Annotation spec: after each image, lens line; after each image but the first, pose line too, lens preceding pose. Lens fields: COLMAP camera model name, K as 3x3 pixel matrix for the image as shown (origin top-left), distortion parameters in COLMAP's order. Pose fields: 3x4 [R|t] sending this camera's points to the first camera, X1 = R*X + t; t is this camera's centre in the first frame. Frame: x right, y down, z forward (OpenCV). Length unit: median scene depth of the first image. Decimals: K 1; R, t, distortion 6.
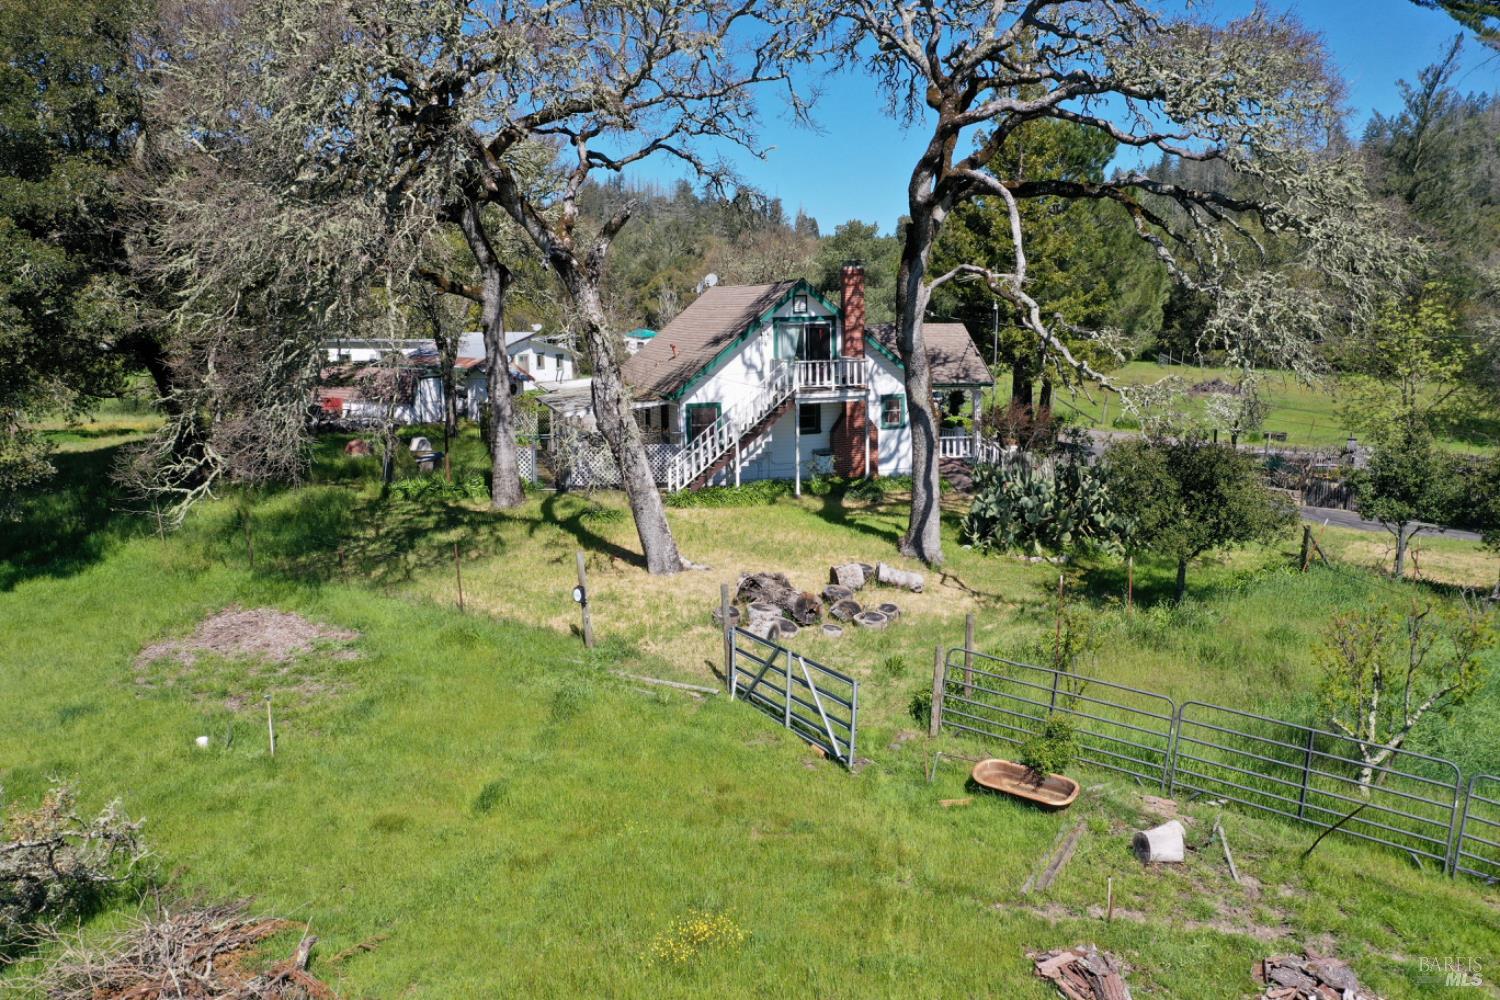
lens RADIAL K [[1183.4, 0, 751.7], [0, 1183.4, 491.9], [0, 0, 1]] dist [0.003331, -0.007627]
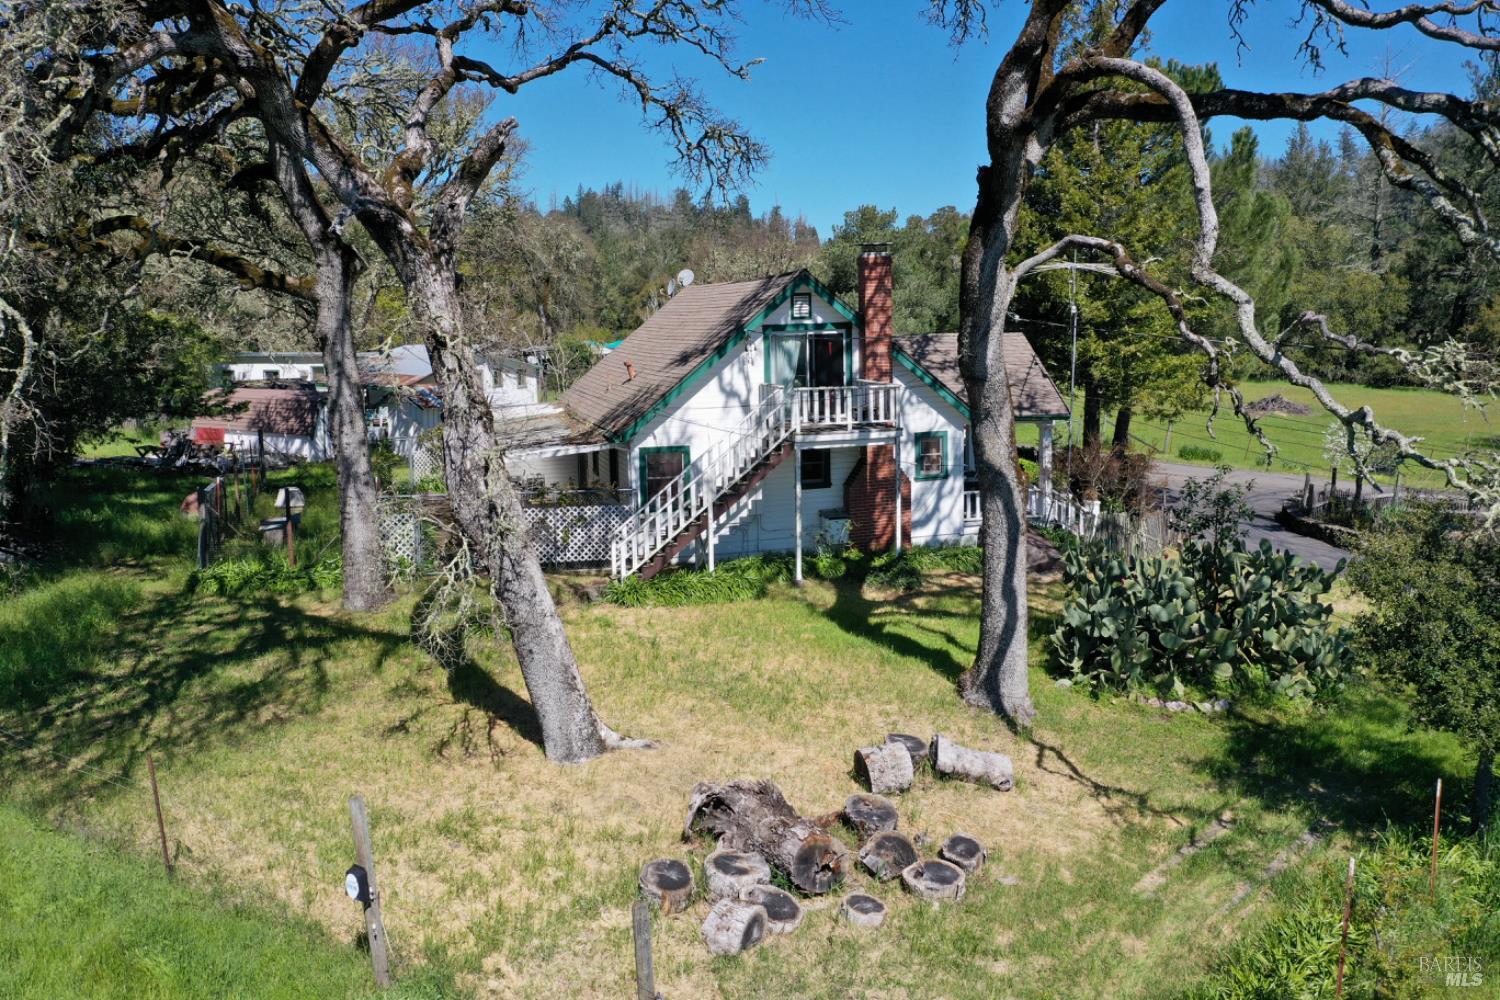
lens RADIAL K [[1183.4, 0, 751.7], [0, 1183.4, 491.9], [0, 0, 1]] dist [0.003331, -0.007627]
pose [[0.999998, -0.002170, -0.000086, 0.013294], [0.002169, 0.999963, -0.008324, -0.050080], [0.000104, 0.008324, 0.999965, 0.351810]]
